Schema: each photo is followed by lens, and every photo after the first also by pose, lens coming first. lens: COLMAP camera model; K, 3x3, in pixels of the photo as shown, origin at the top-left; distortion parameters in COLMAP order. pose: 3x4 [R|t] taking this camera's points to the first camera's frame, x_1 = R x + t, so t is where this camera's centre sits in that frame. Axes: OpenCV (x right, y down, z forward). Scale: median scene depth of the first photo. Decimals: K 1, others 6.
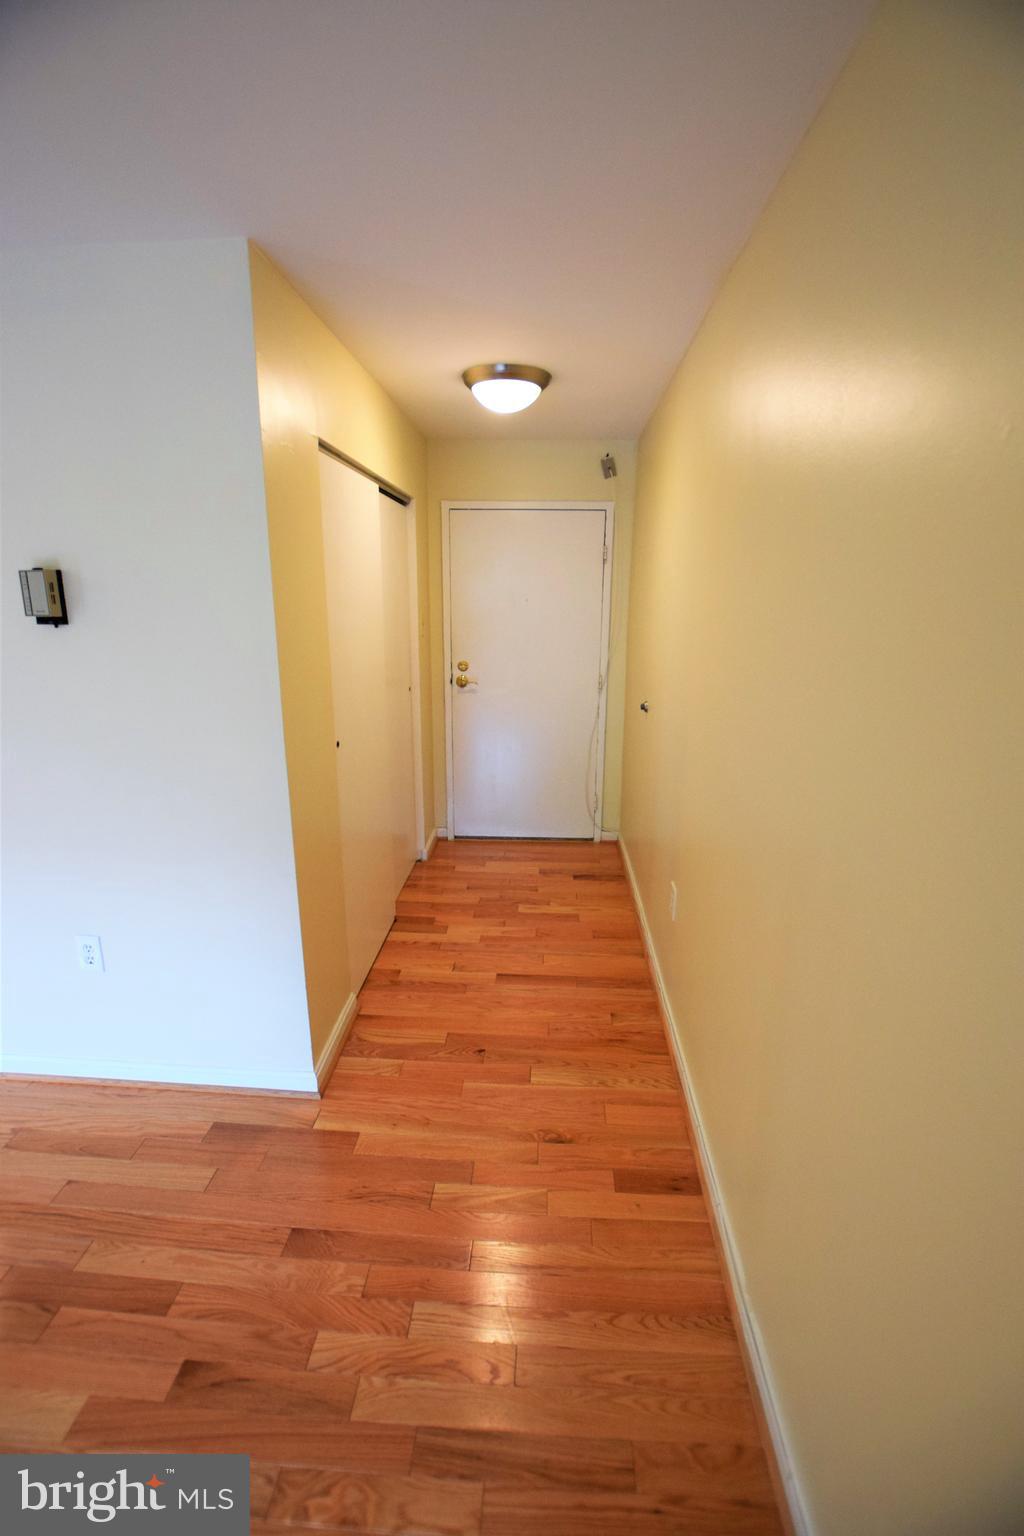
lens RADIAL K [[683.0, 0, 521.9], [0, 683.0, 763.9], [0, 0, 1]] dist [-0.032828, 0.004972]
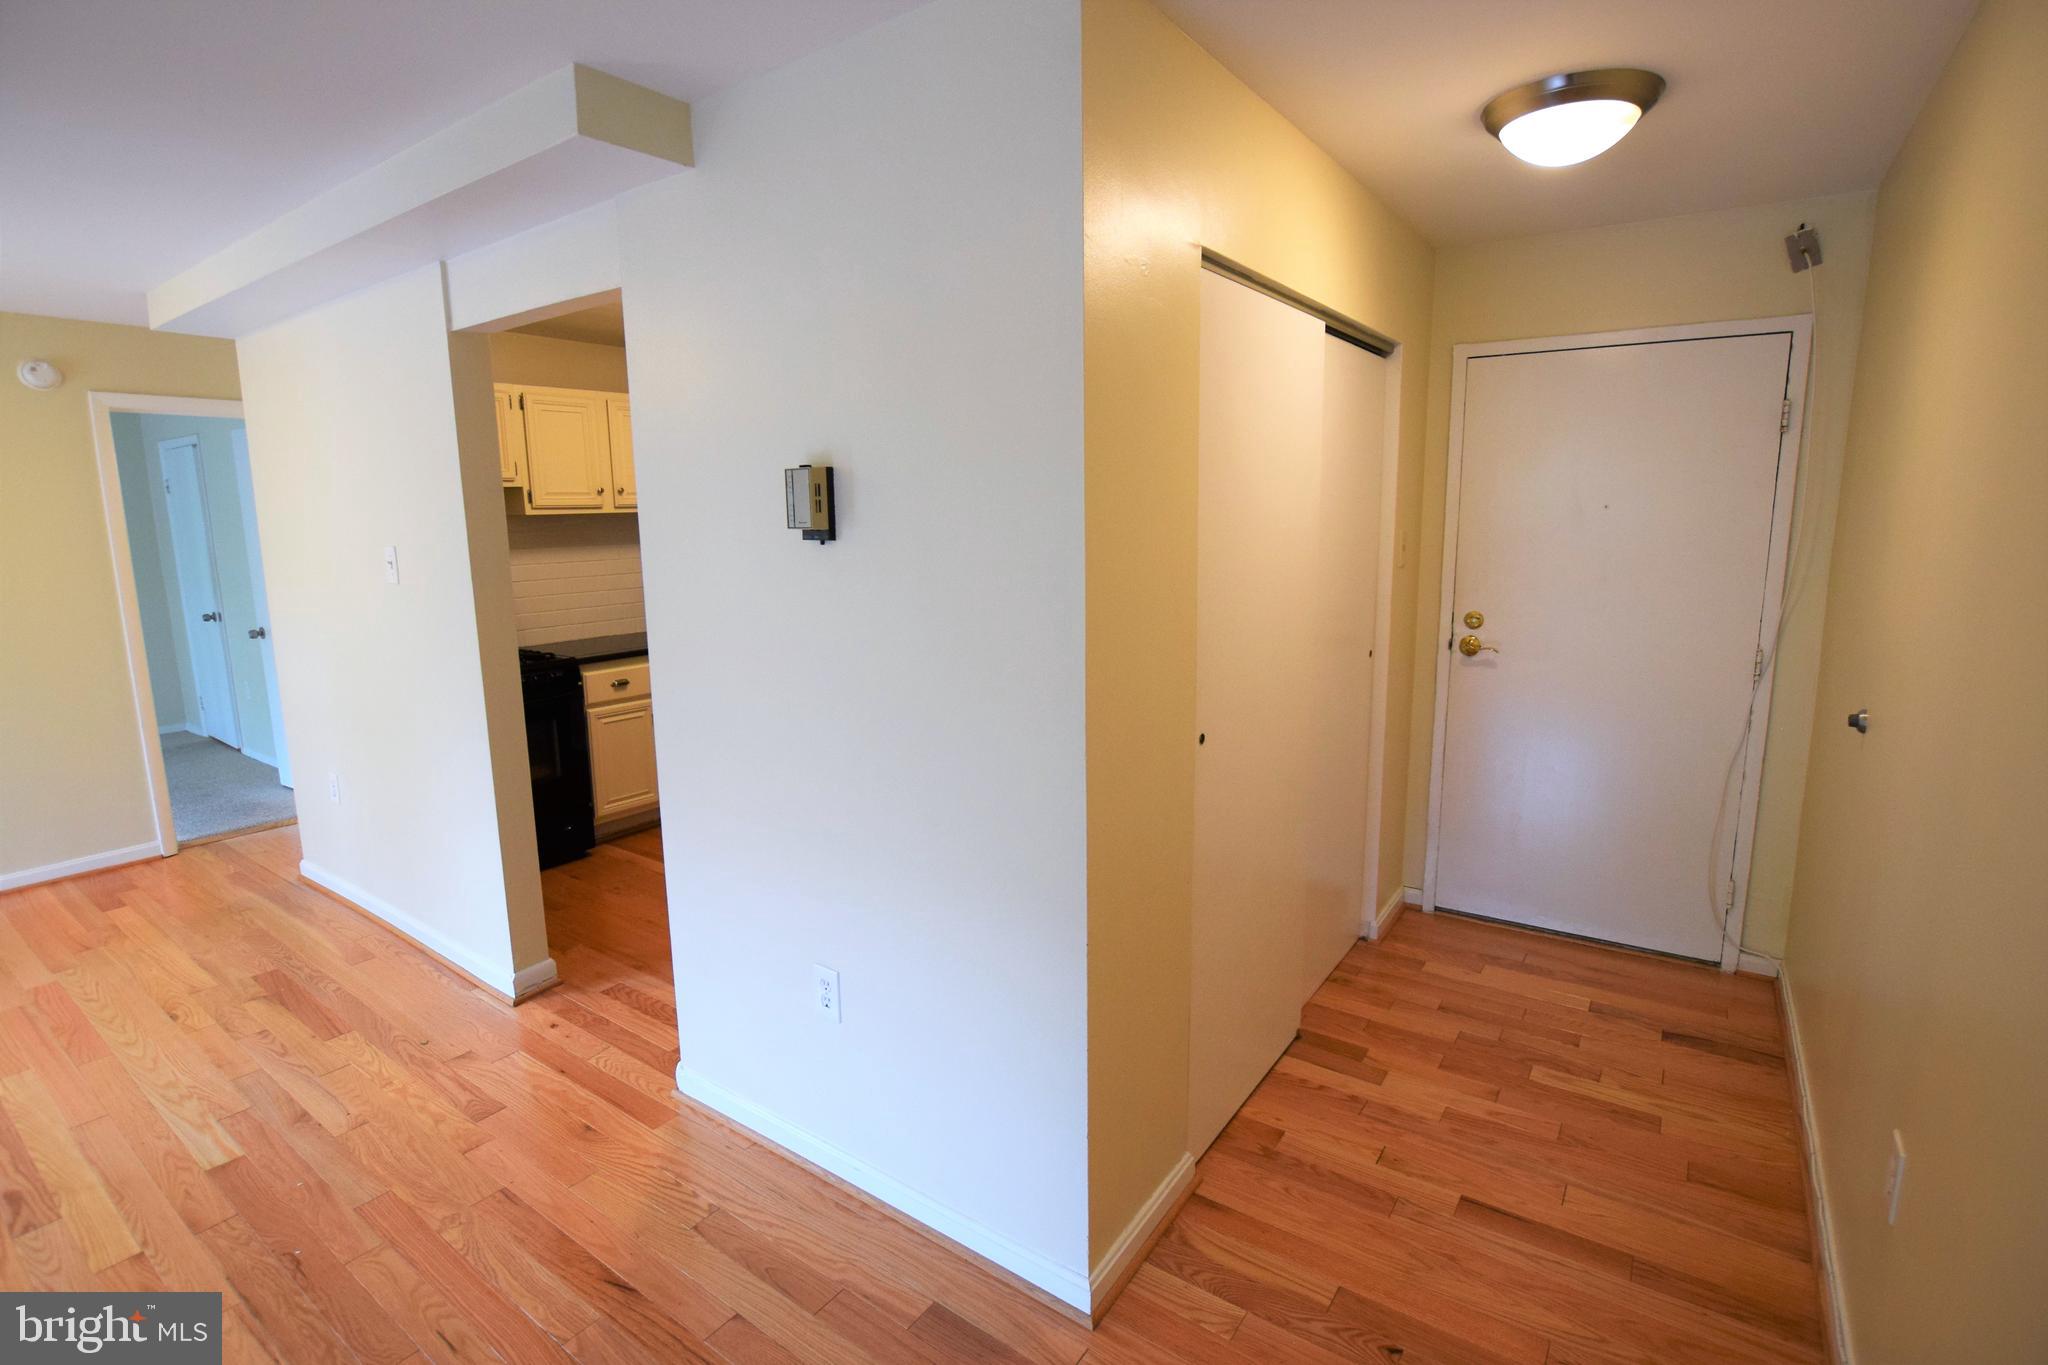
lens RADIAL K [[964.6, 0, 1018.6], [0, 964.6, 672.5], [0, 0, 1]] dist [-0.032298, 0.003577]
pose [[0.841115, 0.069724, -0.536343, 0.044506], [-0.111574, 0.992694, -0.045925, -0.026448], [0.529223, 0.098470, 0.842750, 0.161831]]
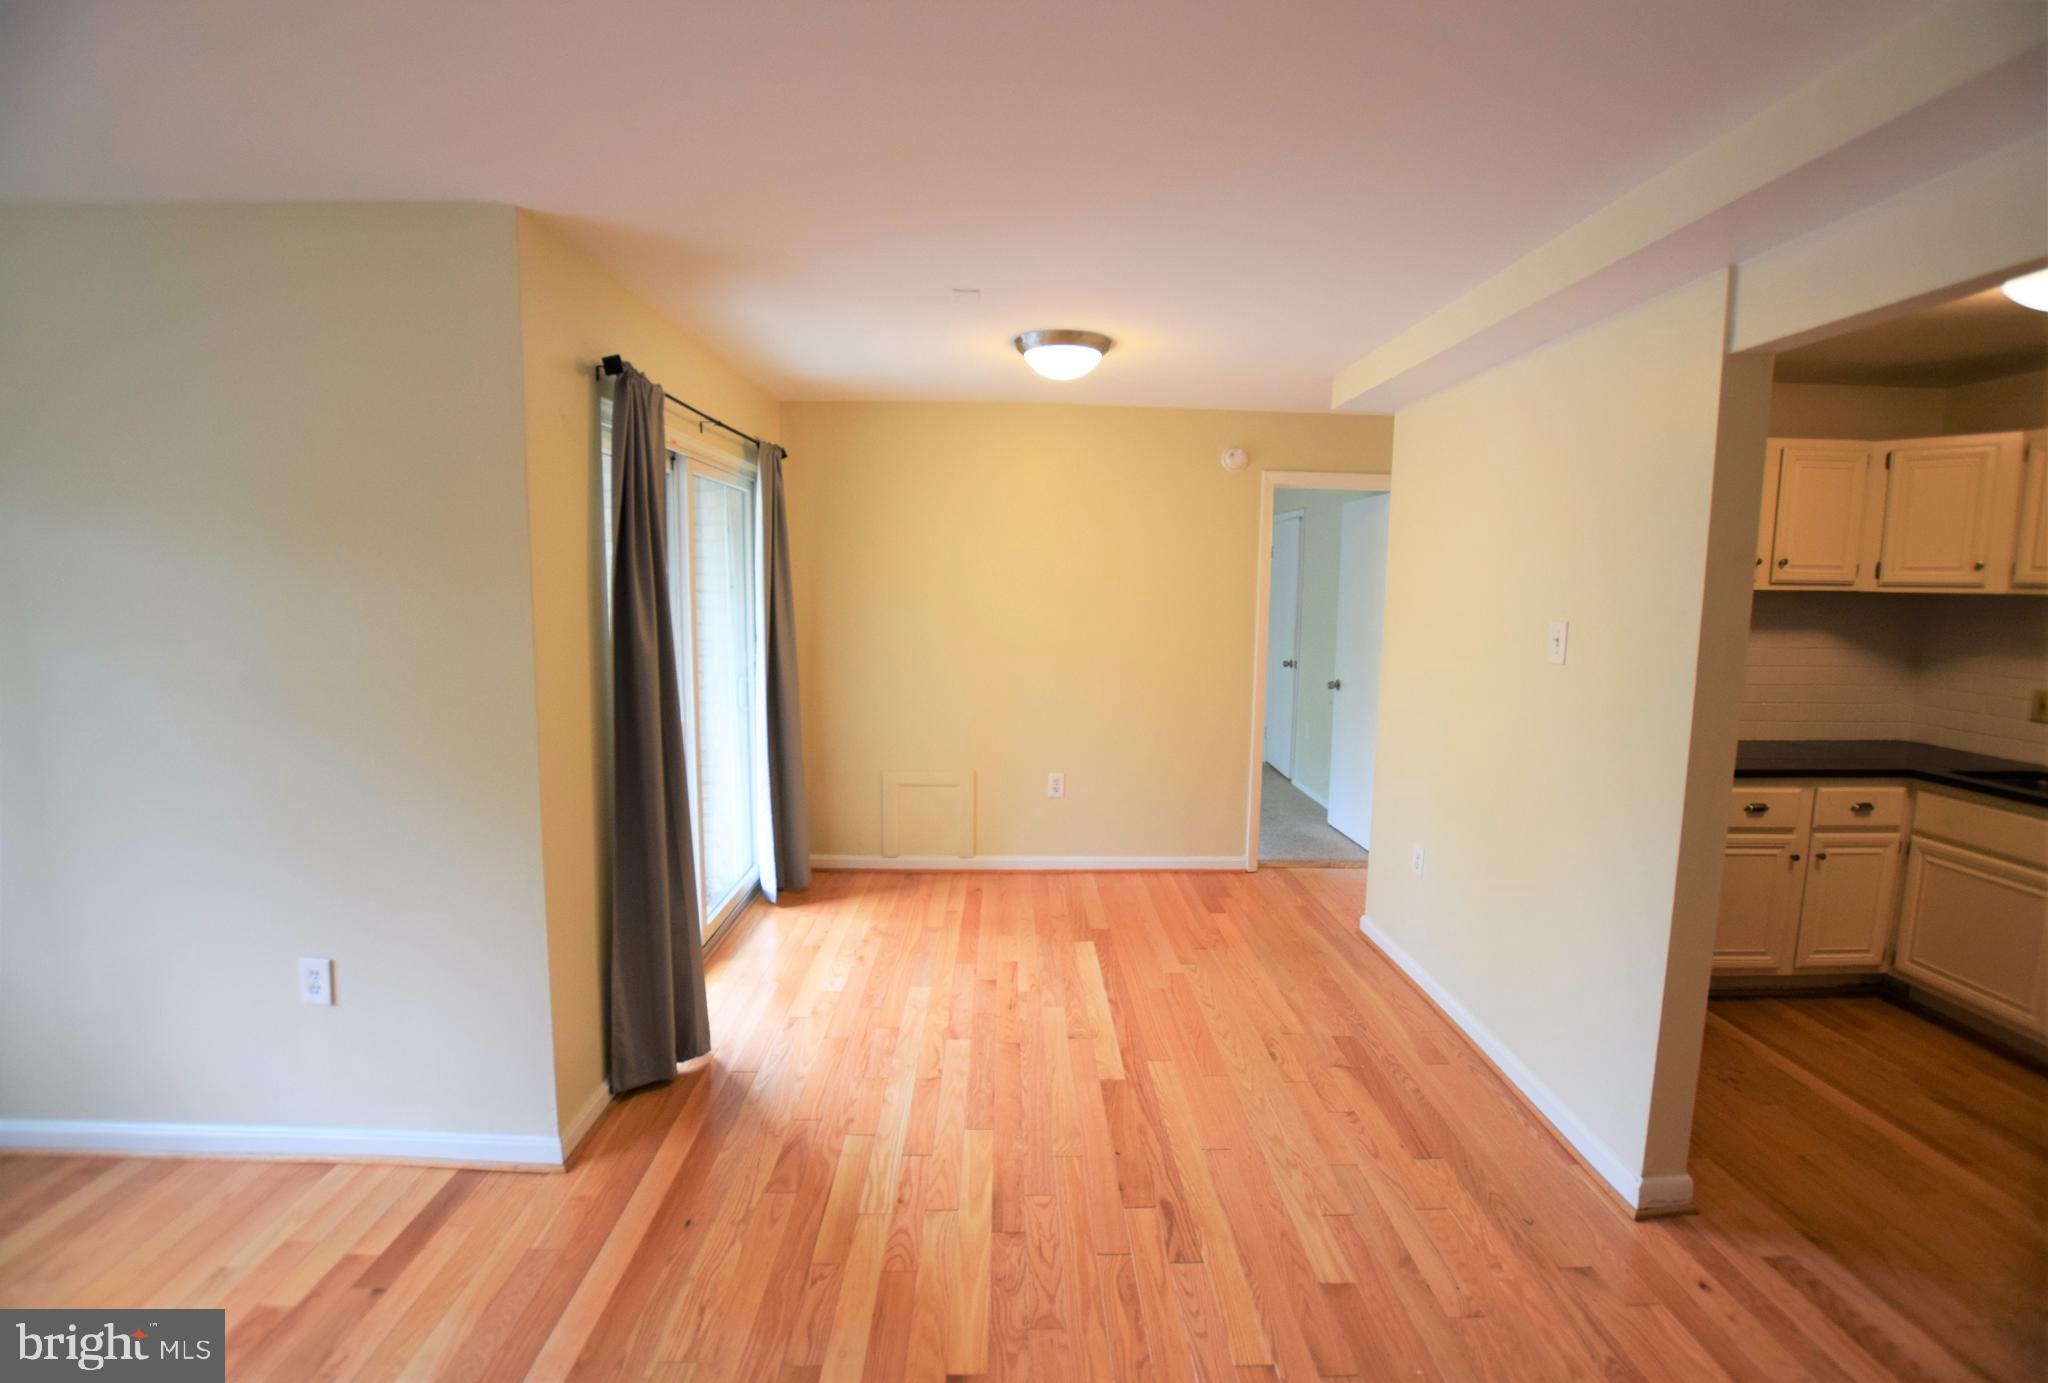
lens RADIAL K [[917.4, 0, 1037.9], [0, 917.4, 687.2], [0, 0, 1]] dist [-0.026695, -0.000965]
pose [[0.079210, 0.107601, -0.991034, -0.315844], [-0.255703, 0.963088, 0.084129, -0.018965], [0.963505, 0.246746, 0.103800, 0.101474]]
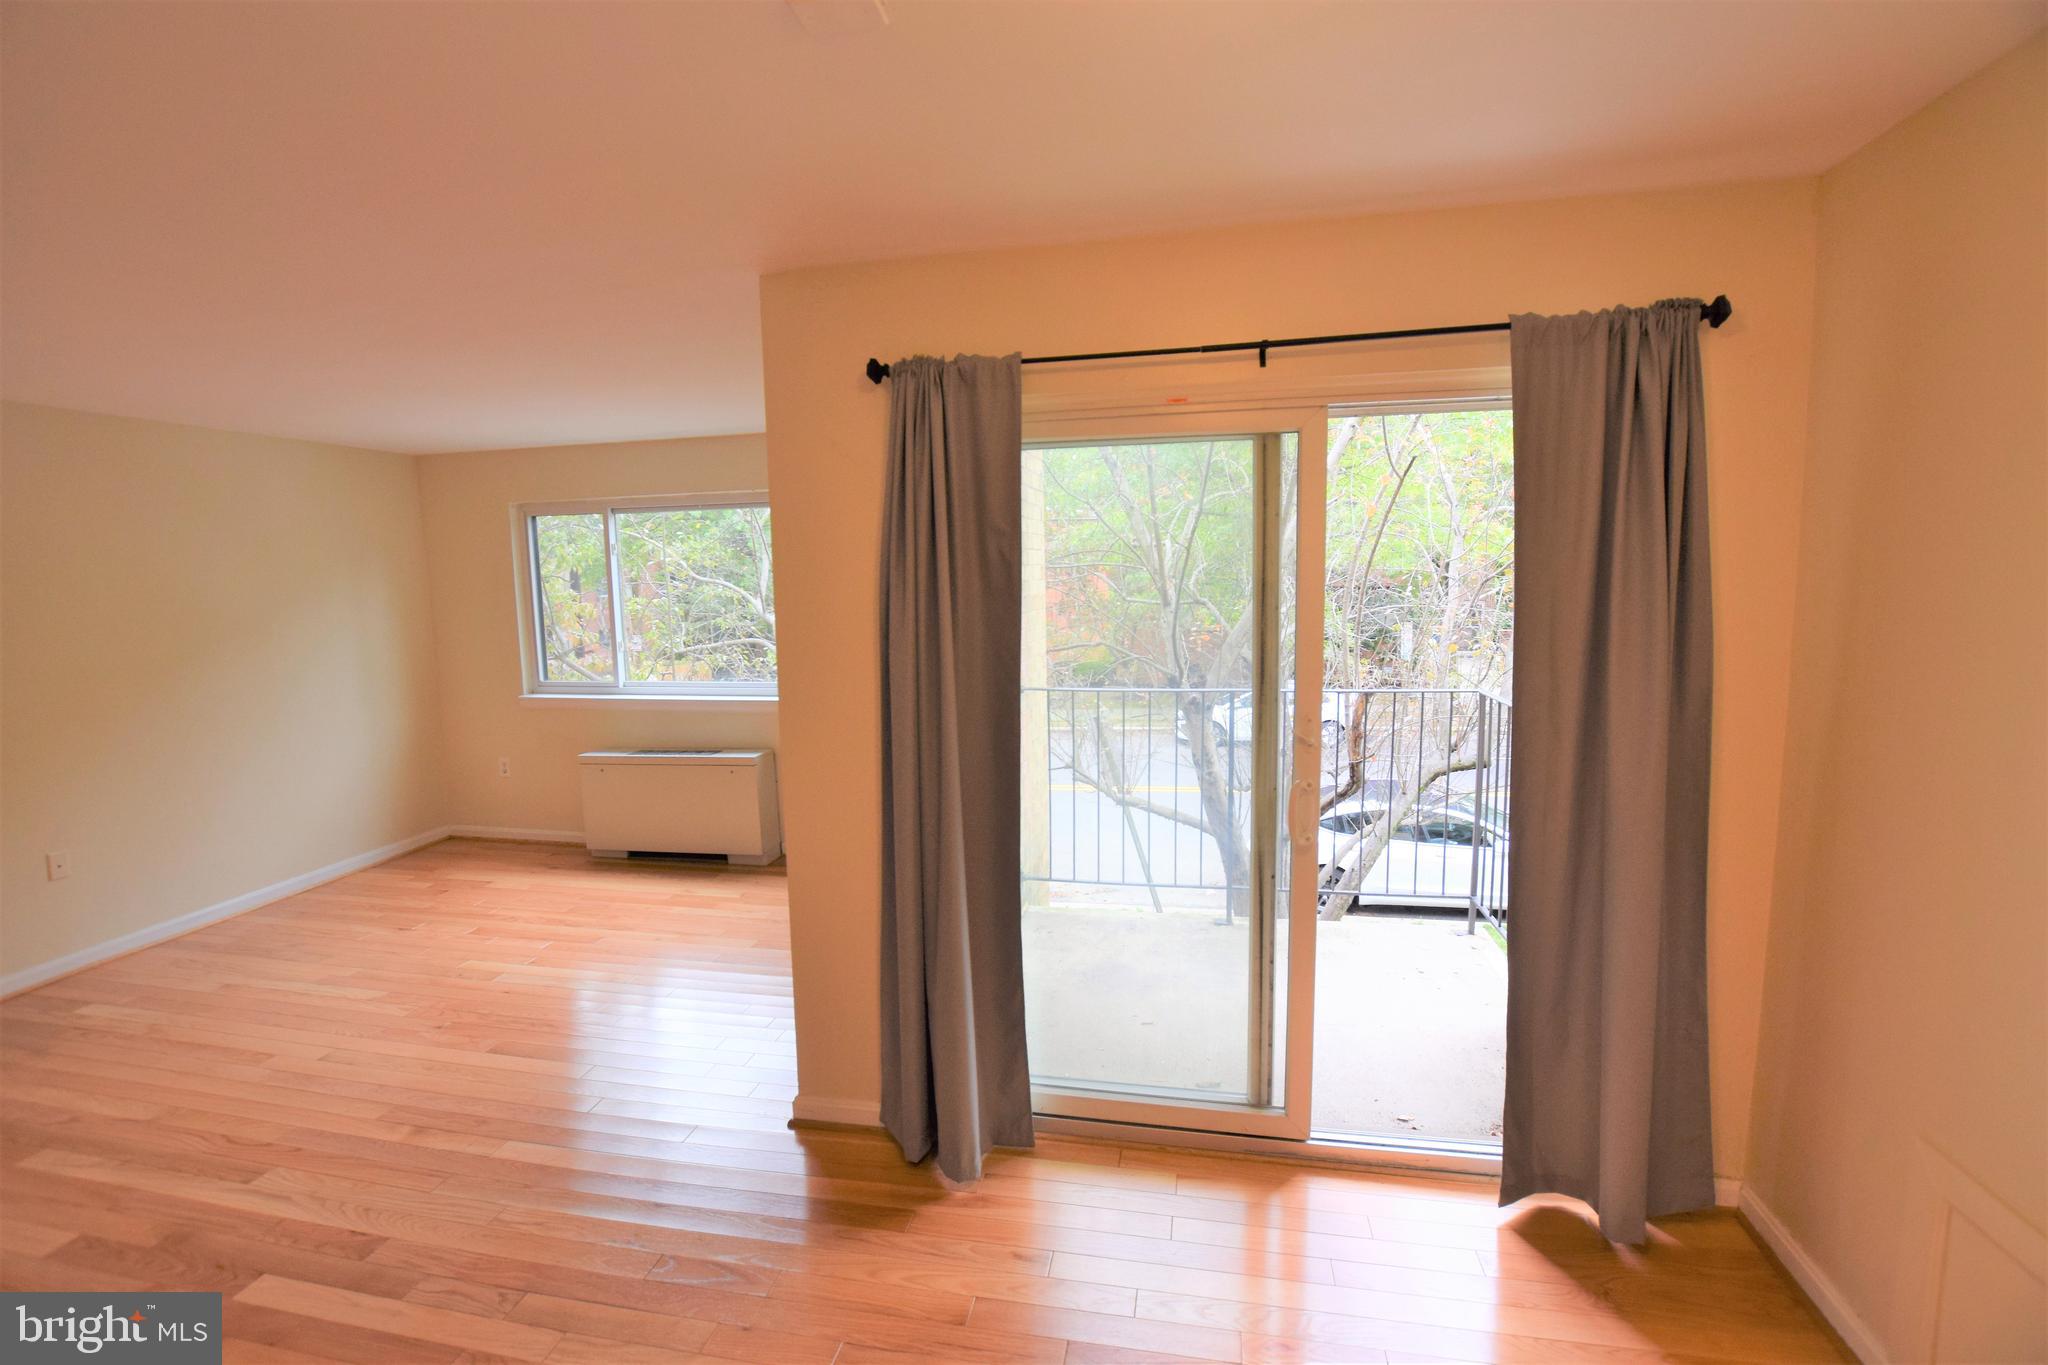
lens RADIAL K [[910.6, 0, 1020.2], [0, 910.6, 679.4], [0, 0, 1]] dist [-0.032828, 0.004972]
pose [[-0.987097, -0.003558, 0.160086, -1.566142], [0.053208, 0.935657, 0.348876, -0.164972], [-0.151027, 0.352892, -0.923395, 0.566450]]
